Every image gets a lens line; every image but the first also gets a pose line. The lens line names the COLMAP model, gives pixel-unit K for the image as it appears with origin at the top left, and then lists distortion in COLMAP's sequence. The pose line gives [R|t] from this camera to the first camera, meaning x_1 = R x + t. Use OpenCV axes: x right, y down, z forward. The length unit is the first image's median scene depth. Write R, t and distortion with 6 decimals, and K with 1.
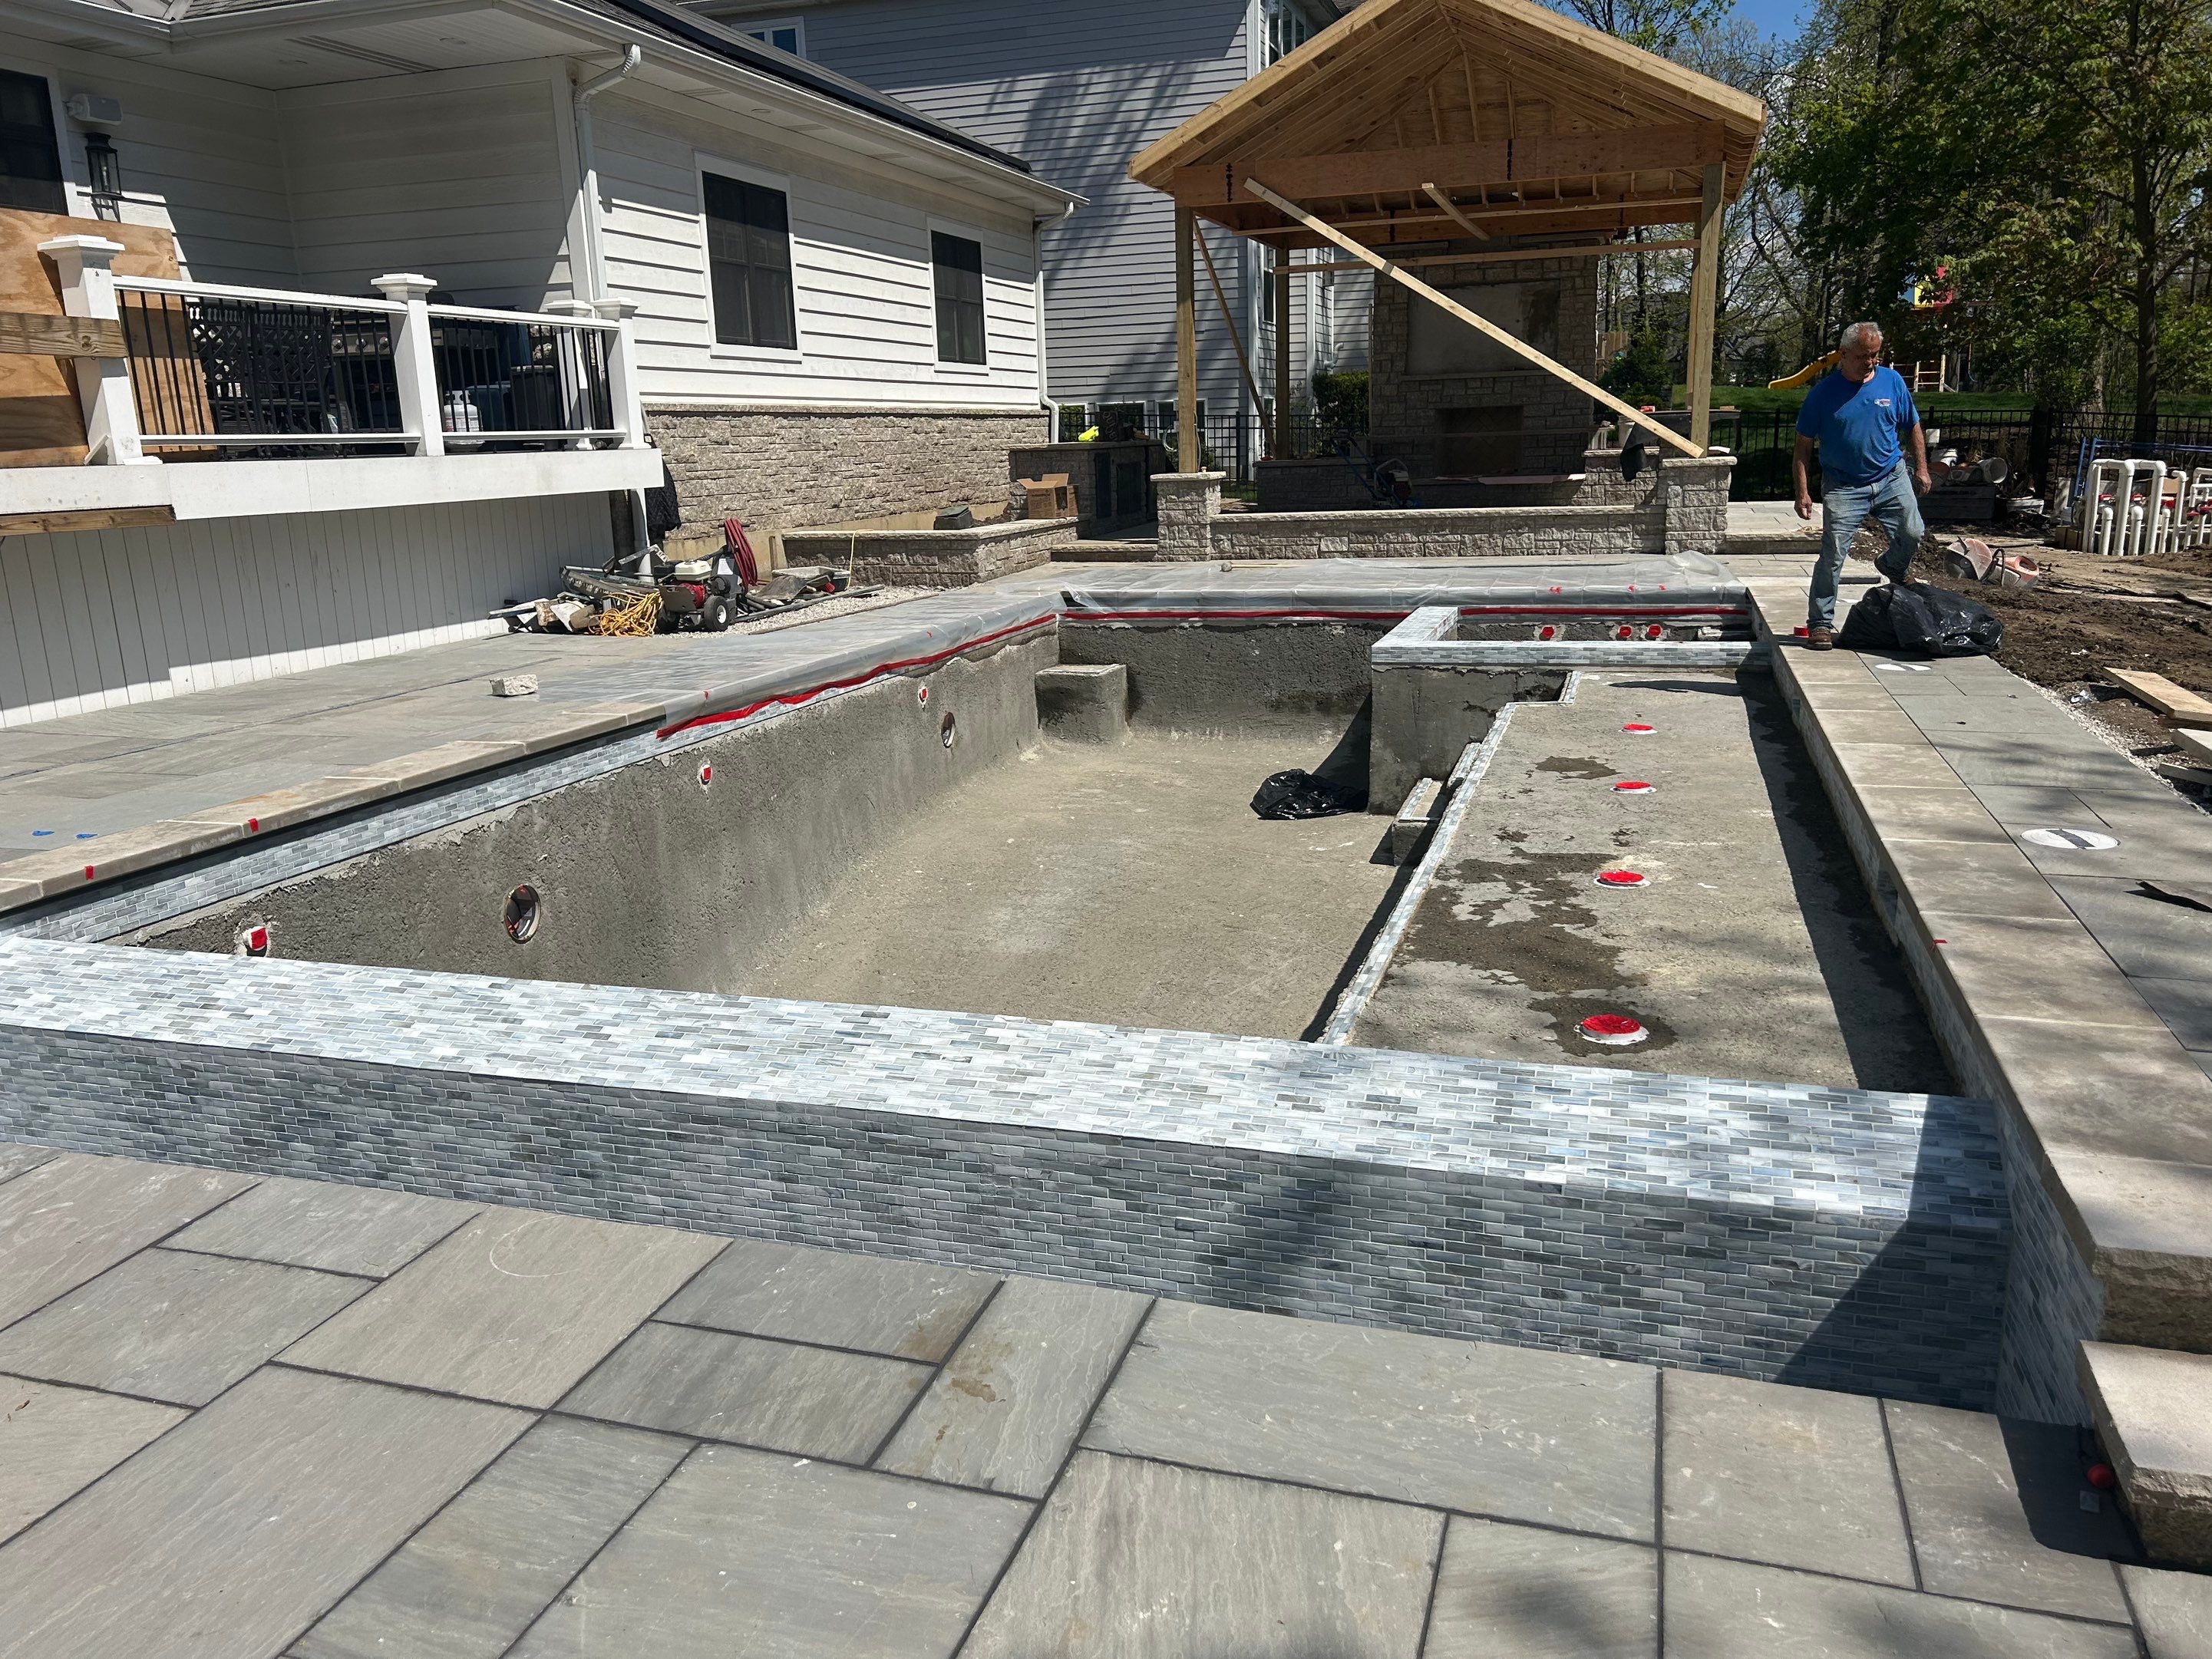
lens RADIAL K [[1685.8, 0, 1108.2], [0, 1685.8, 841.4], [0, 0, 1]] dist [0.059571, -0.070451]
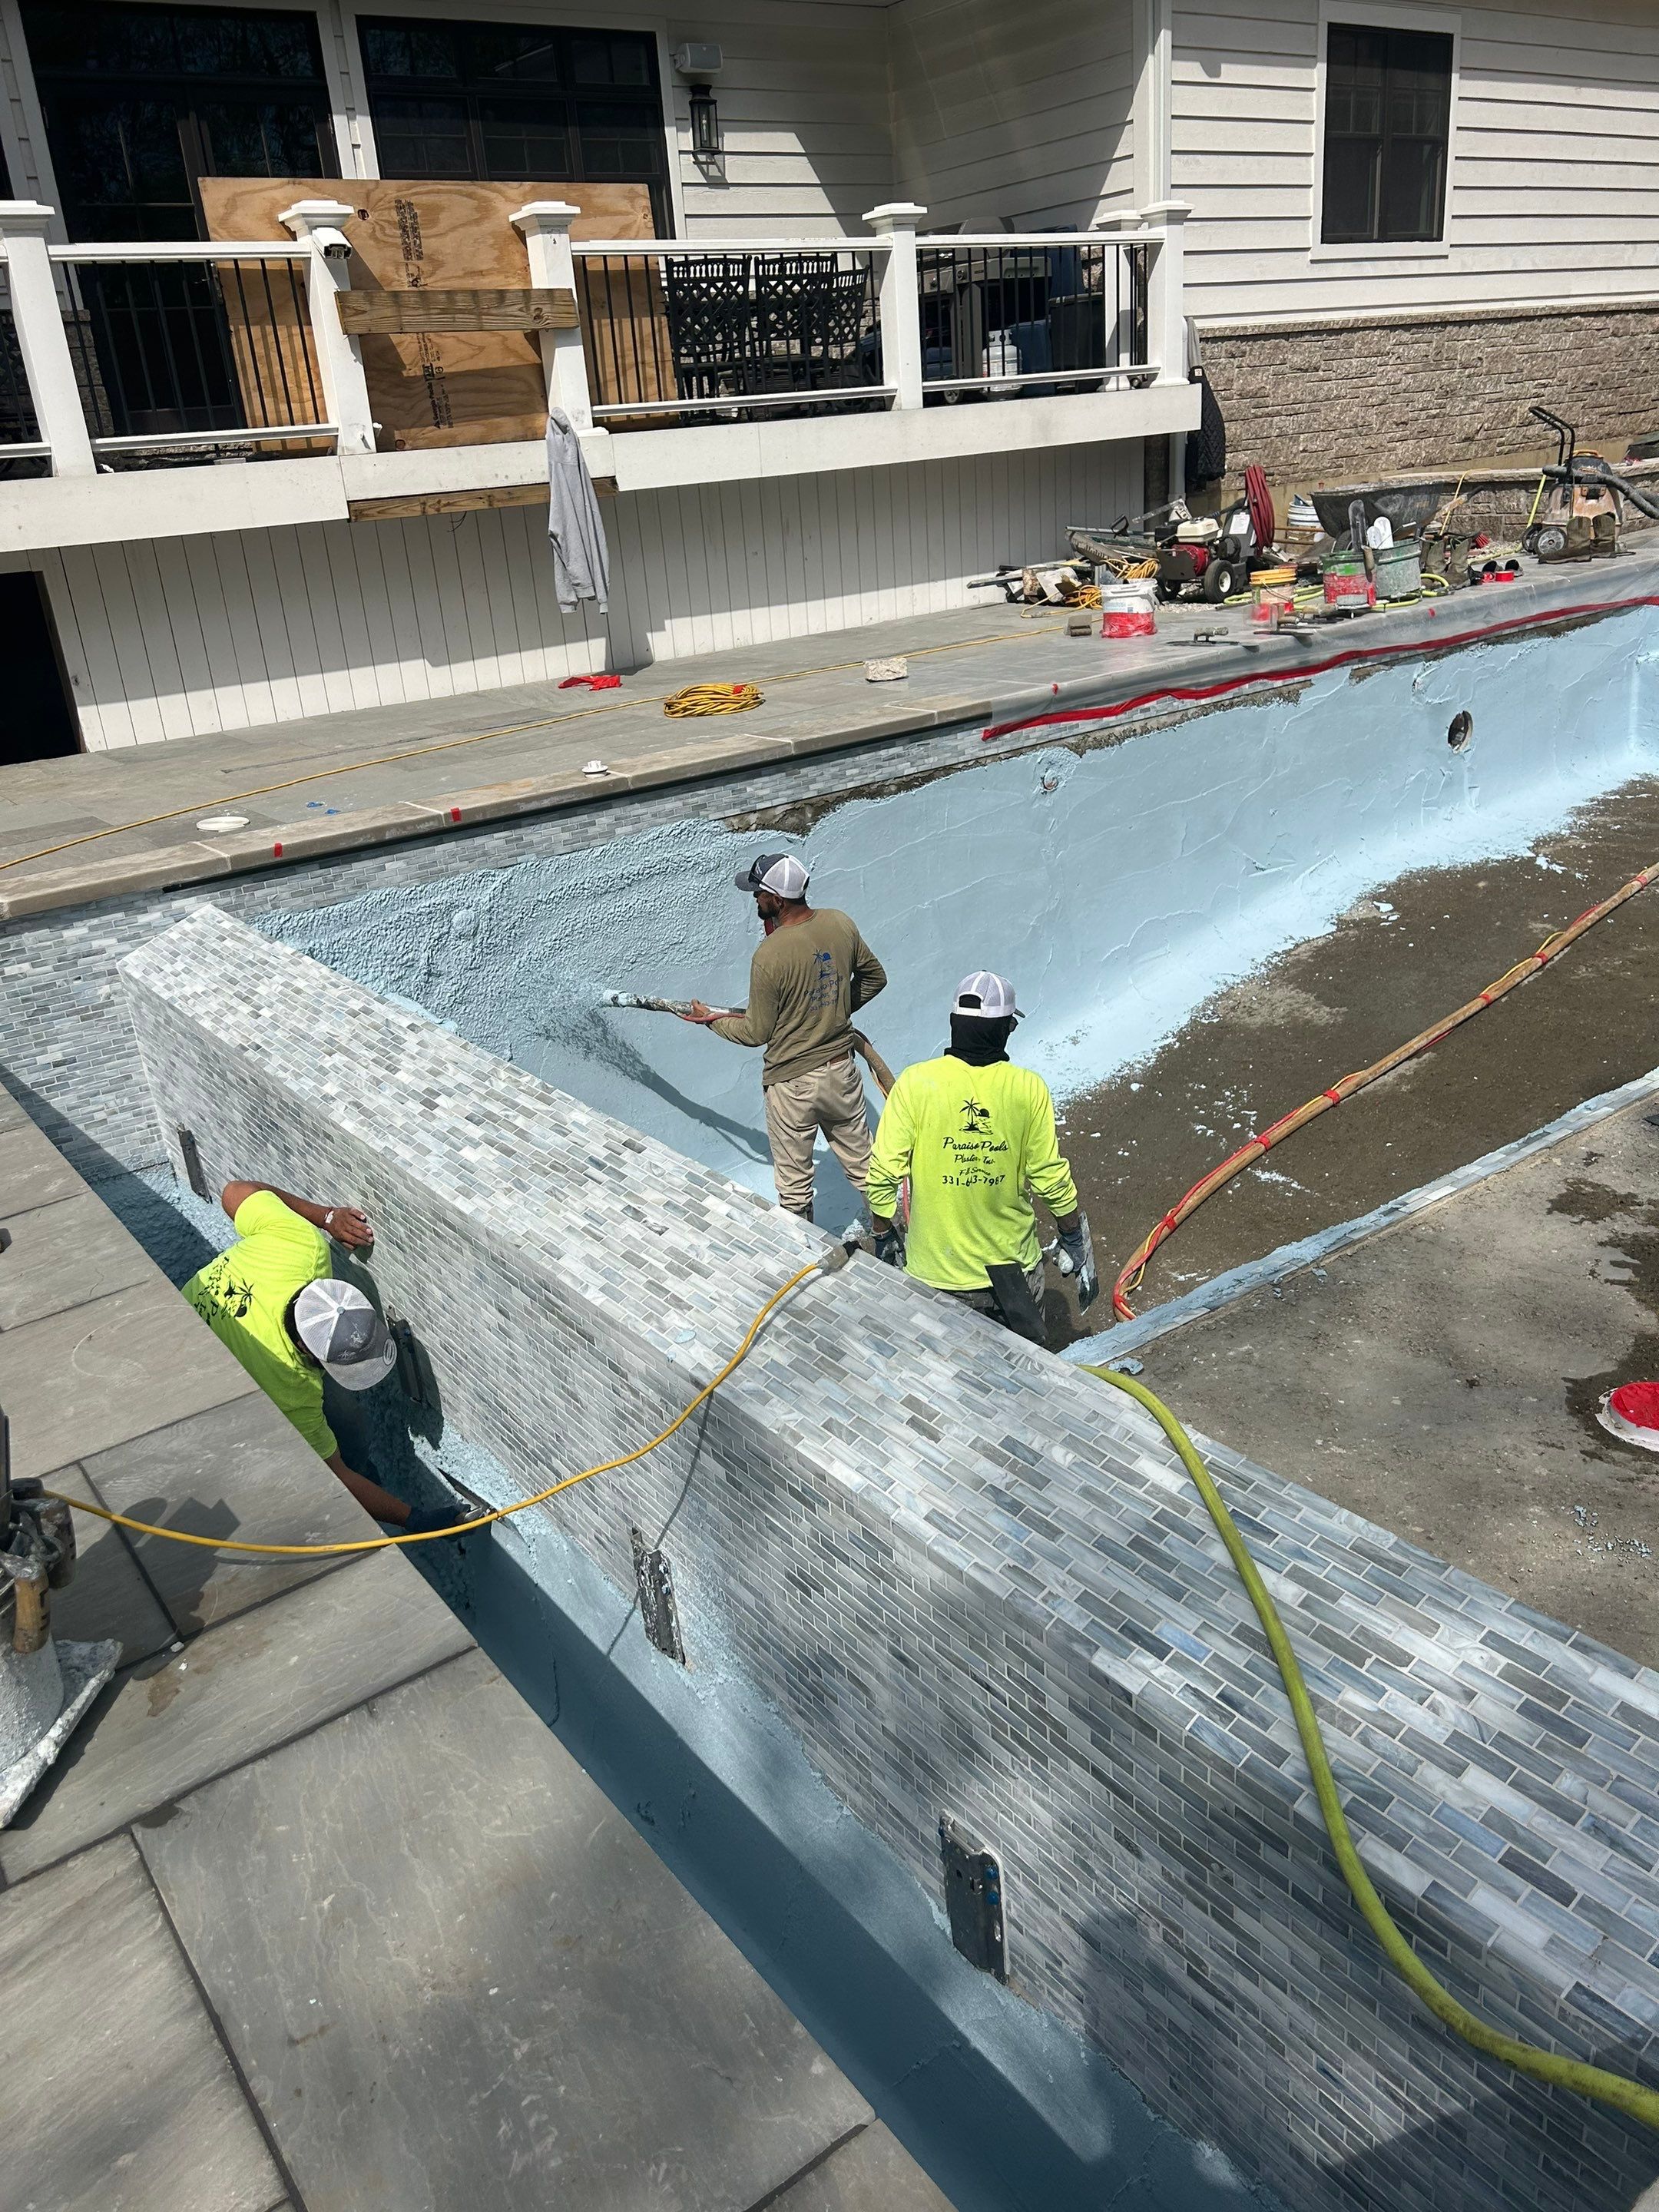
lens RADIAL K [[1686.0, 0, 815.2], [0, 1686.0, 1098.6], [0, 0, 1]] dist [0.059571, -0.070451]
pose [[0.805409, 0.186021, -0.562773, 0.333603], [-0.084036, 0.975722, 0.202251, -0.079567], [0.586732, -0.115601, 0.801487, 0.337212]]
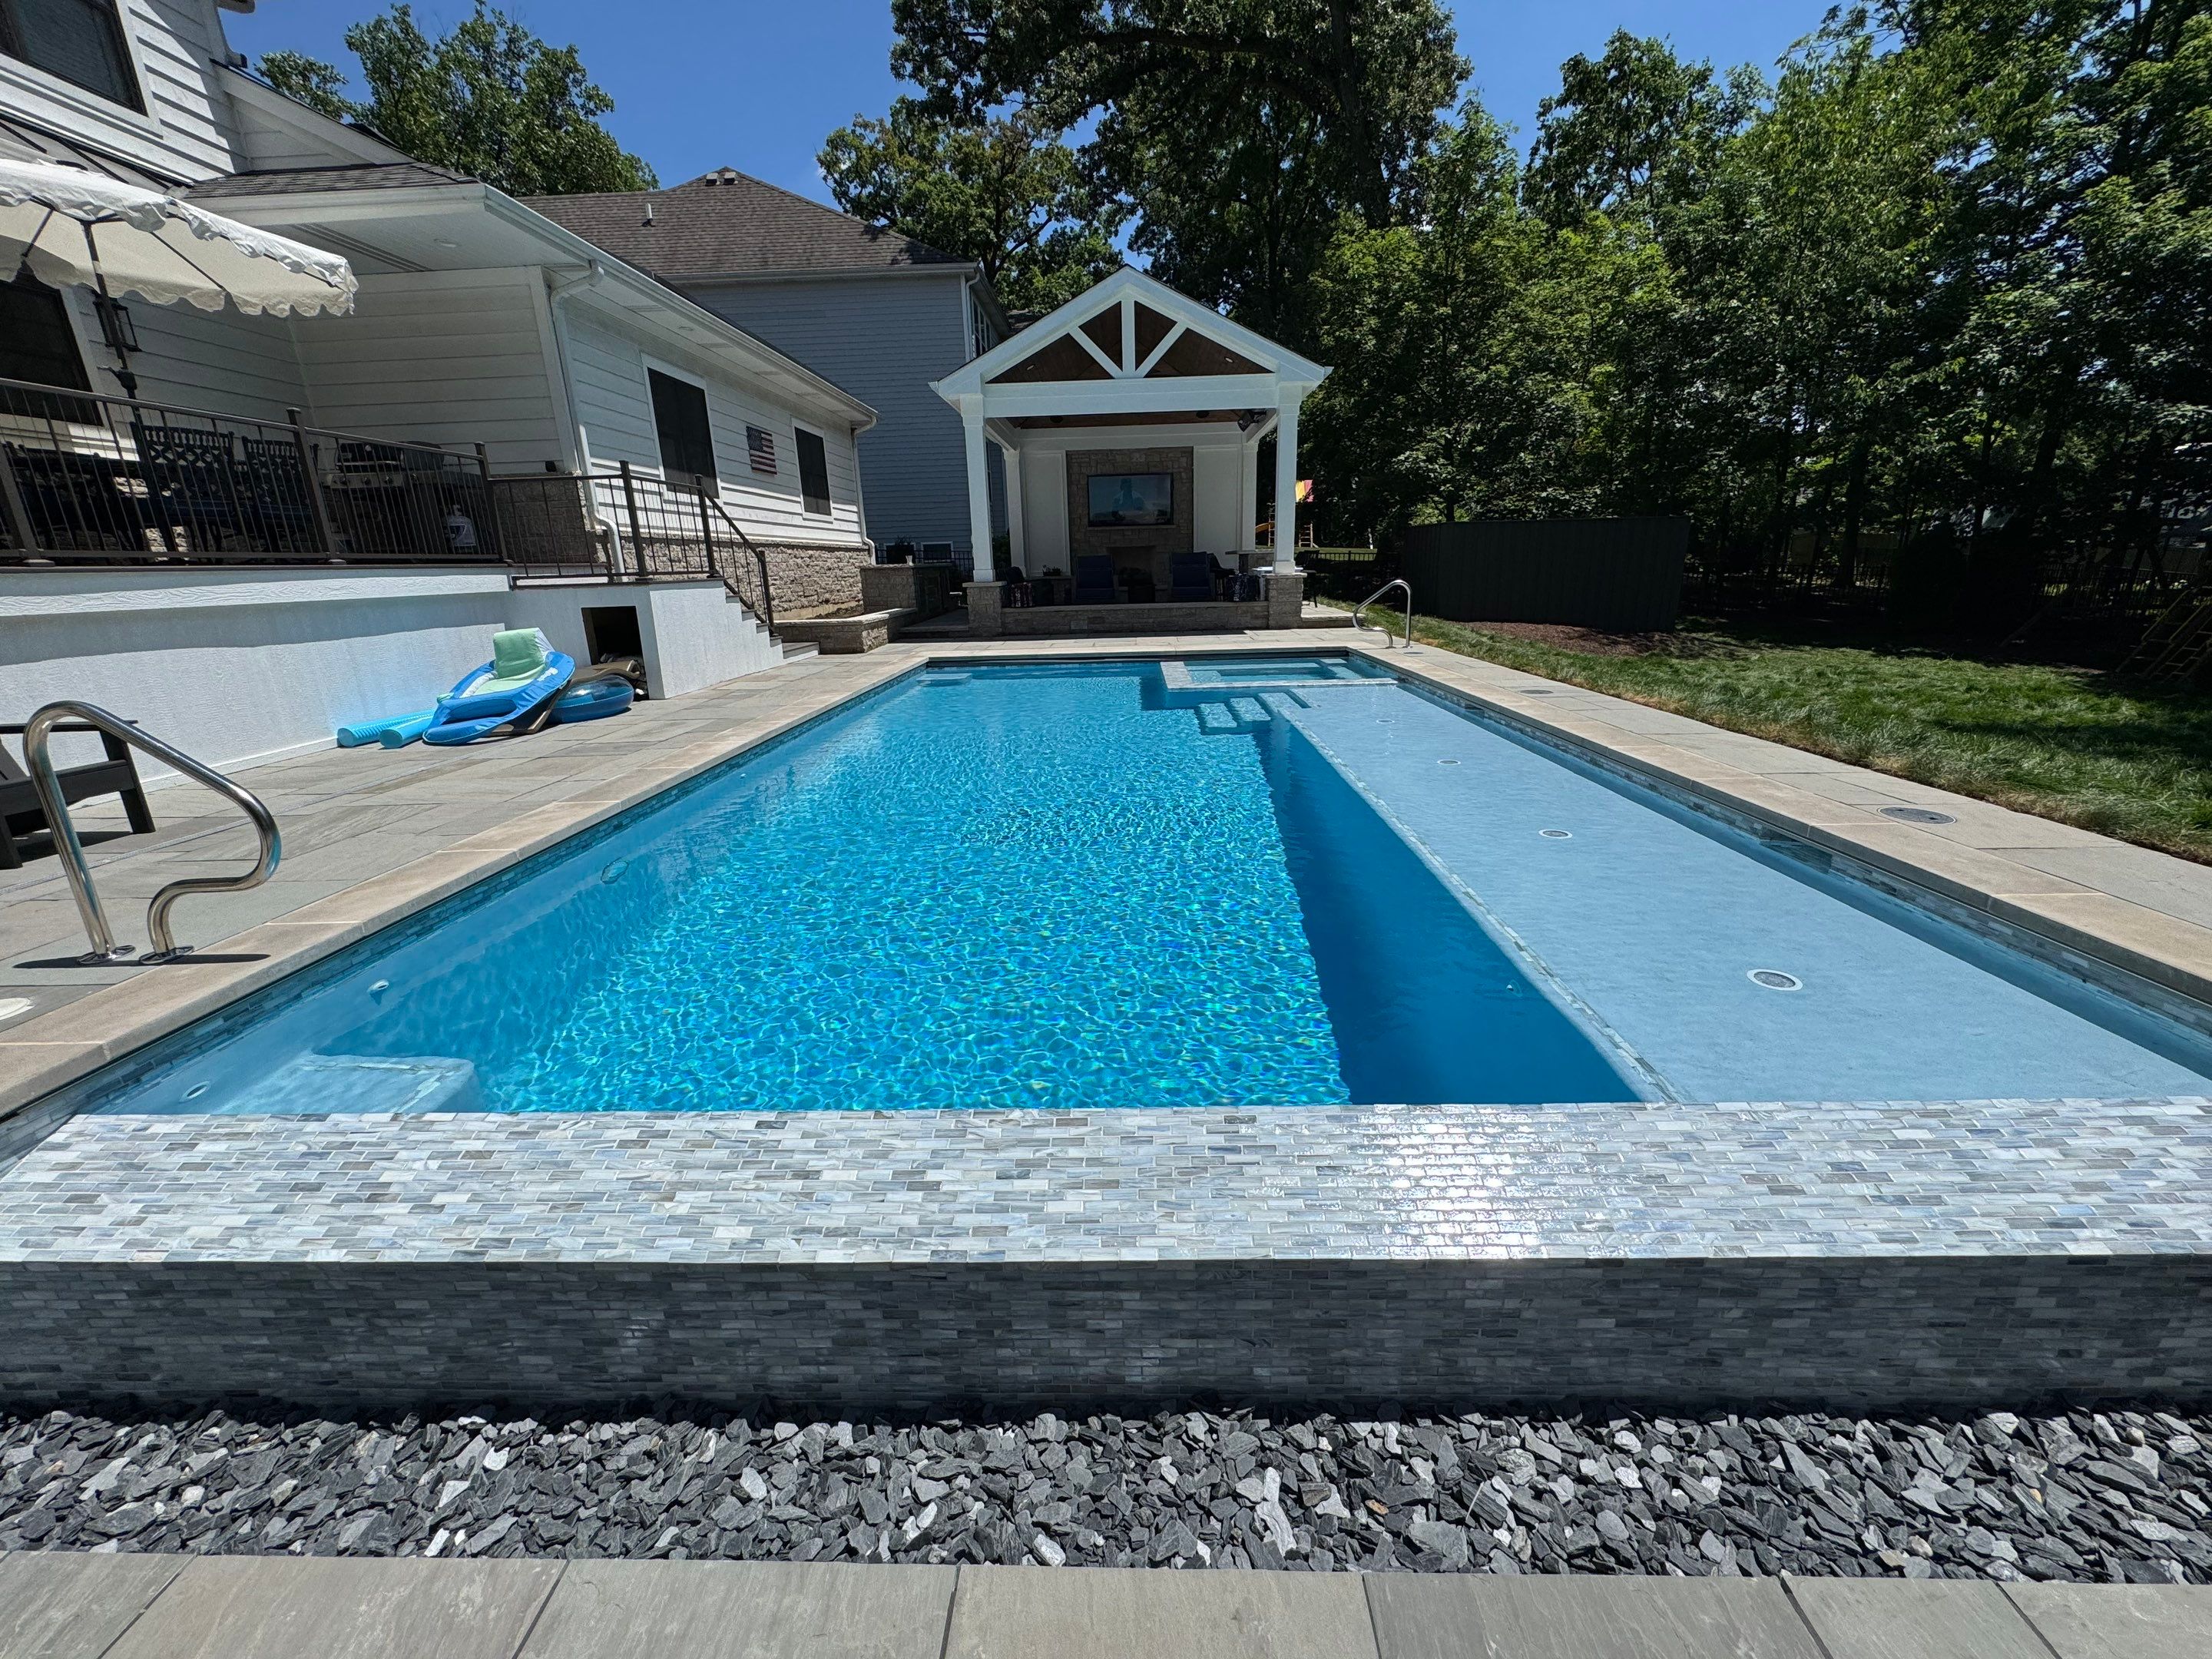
lens RADIAL K [[915.6, 0, 1118.9], [0, 915.6, 816.8], [0, 0, 1]] dist [-0.003072, -0.001393]
pose [[0.959958, -0.069955, 0.271269, -0.277658], [0.062765, 0.997411, 0.035102, -0.070678], [-0.273022, -0.016670, 0.961863, 0.462598]]
